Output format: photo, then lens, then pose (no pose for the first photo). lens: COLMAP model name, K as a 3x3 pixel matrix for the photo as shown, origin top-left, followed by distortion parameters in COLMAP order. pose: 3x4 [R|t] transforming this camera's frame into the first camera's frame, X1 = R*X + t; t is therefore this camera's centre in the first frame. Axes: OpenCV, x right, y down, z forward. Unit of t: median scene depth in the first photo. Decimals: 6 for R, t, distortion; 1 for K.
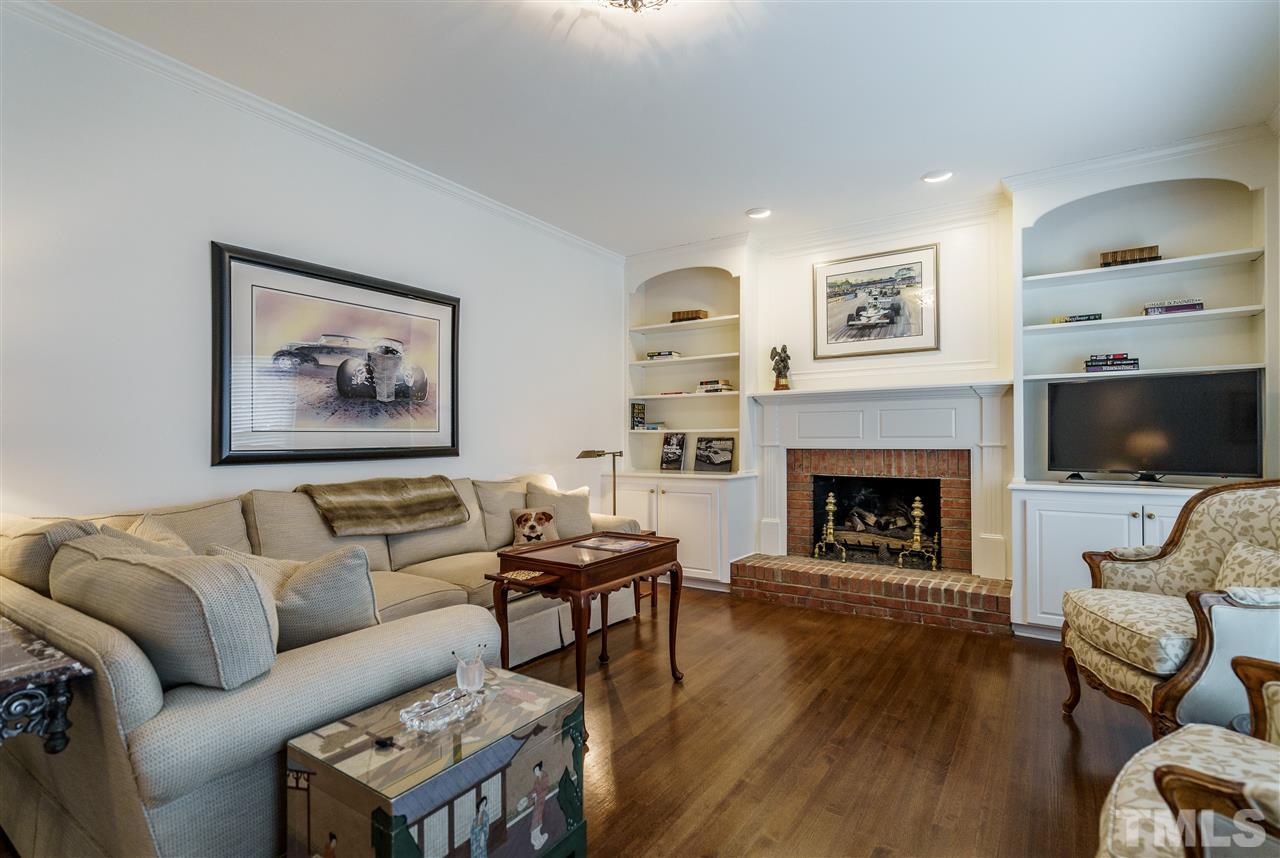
lens RADIAL K [[611.5, 0, 641.5], [0, 611.5, 432.2], [0, 0, 1]] dist [0.014870, 0.000713]
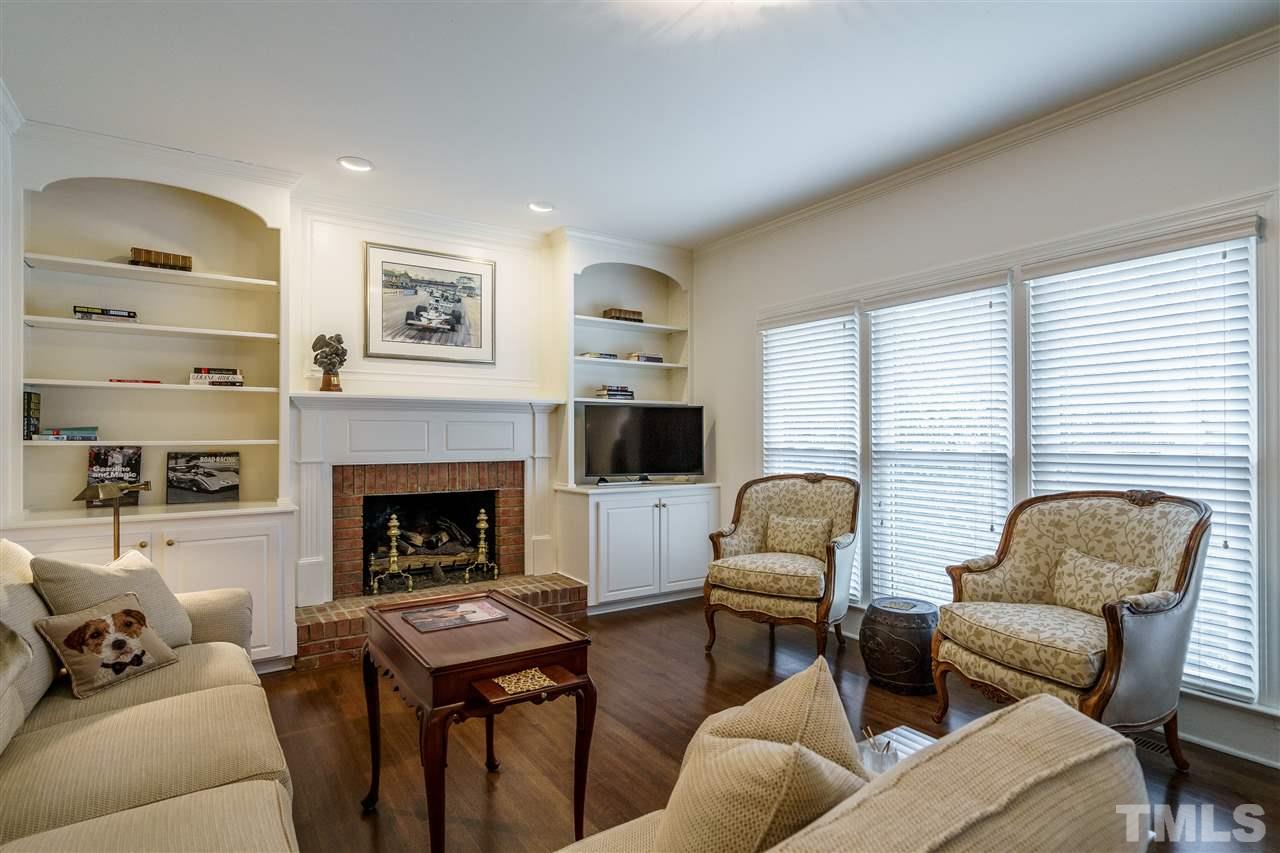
lens RADIAL K [[661.0, 0, 639.6], [0, 661.0, 434.5], [0, 0, 1]] dist [0.002266, 0.001004]
pose [[0.386565, 0.005551, 0.922246, -0.424404], [-0.010607, 0.999943, -0.001573, -0.016930], [-0.922201, -0.009174, 0.386601, 0.327364]]
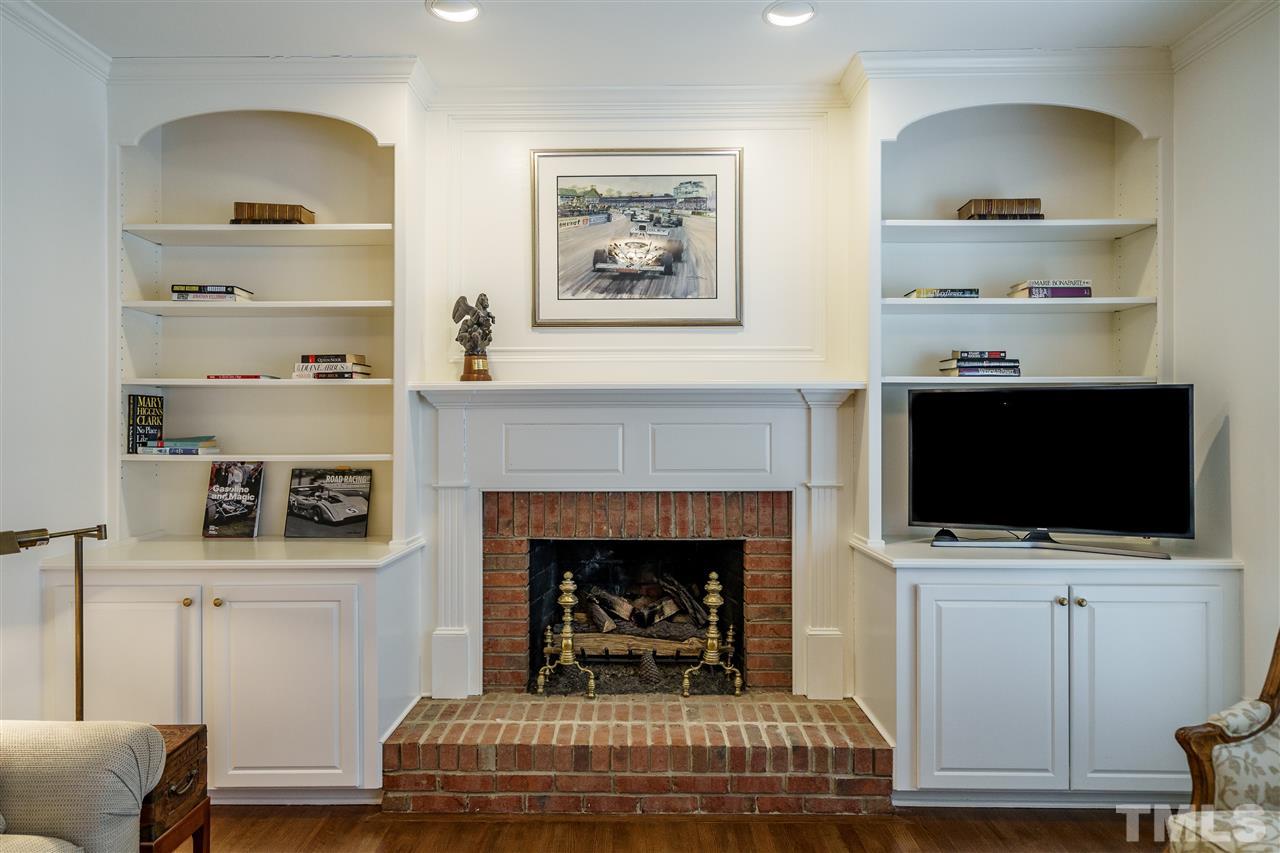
lens RADIAL K [[757.3, 0, 624.5], [0, 757.3, 429.4], [0, 0, 1]] dist [0.007909, -0.000704]
pose [[0.840098, 0.000548, 0.542435, -0.015895], [-0.007564, 0.999914, 0.010704, -0.037171], [-0.542382, -0.013095, 0.840030, 0.412966]]
